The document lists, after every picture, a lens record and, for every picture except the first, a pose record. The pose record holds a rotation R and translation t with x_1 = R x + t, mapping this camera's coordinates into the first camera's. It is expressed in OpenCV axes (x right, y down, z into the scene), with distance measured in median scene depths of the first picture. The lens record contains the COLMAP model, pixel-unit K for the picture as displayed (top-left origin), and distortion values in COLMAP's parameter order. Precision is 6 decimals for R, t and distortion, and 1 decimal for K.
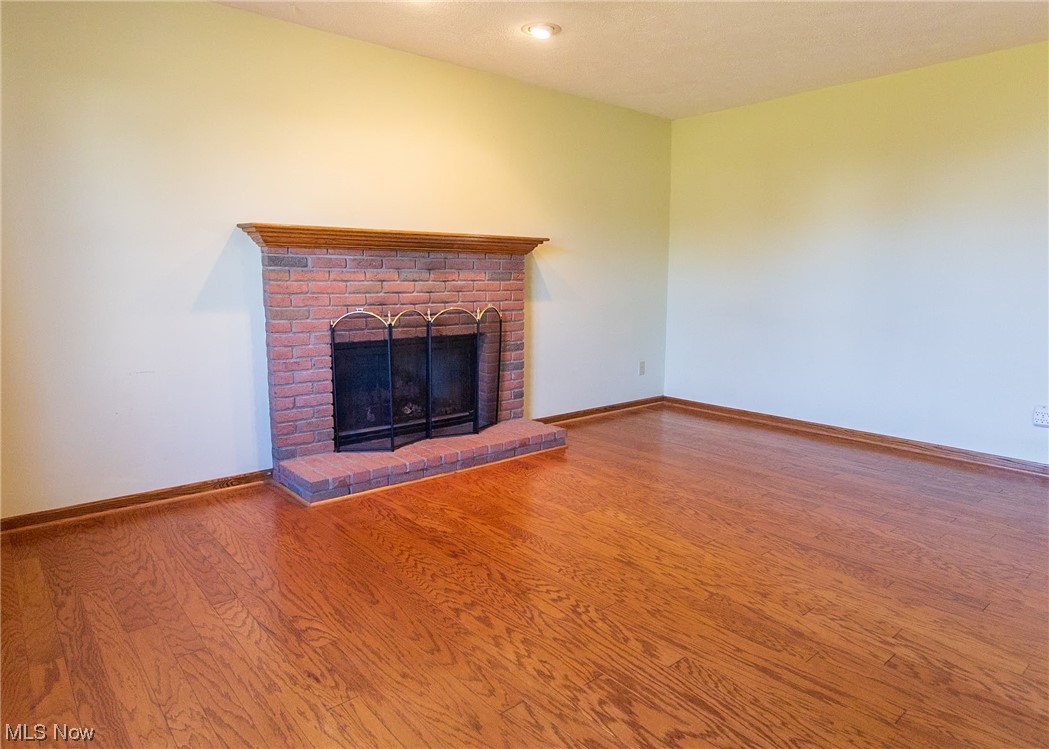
lens RADIAL K [[629.4, 0, 529.3], [0, 629.4, 371.5], [0, 0, 1]] dist [0.001264, -0.000388]
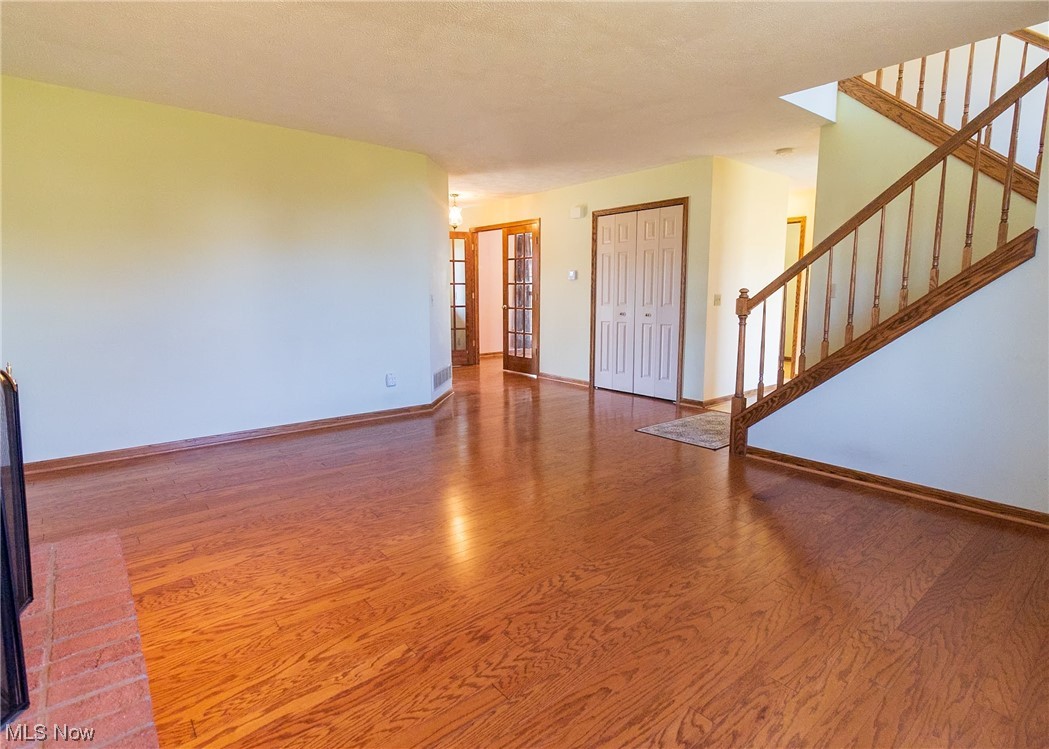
lens RADIAL K [[546.2, 0, 508.5], [0, 546.2, 362.0], [0, 0, 1]] dist [-0.000654, 0.001346]
pose [[0.033679, -0.132056, 0.990670, -0.606573], [0.153948, 0.980088, 0.125412, -0.112630], [-0.987505, 0.148288, 0.053338, 0.686017]]
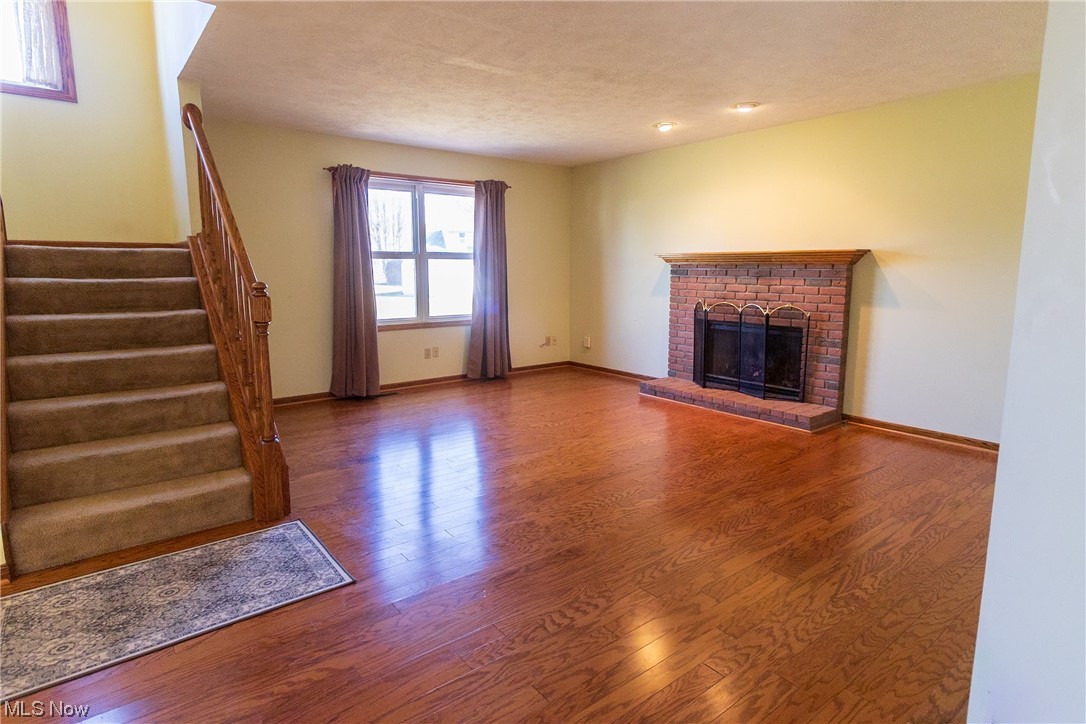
lens RADIAL K [[574.1, 0, 543.1], [0, 574.1, 346.8], [0, 0, 1]] dist [-0.002233, -0.000160]
pose [[-0.028917, 0.134286, -0.990521, 1.387102], [-0.151011, 0.978975, 0.137129, -0.131790], [0.988109, 0.153545, -0.008030, 0.653653]]
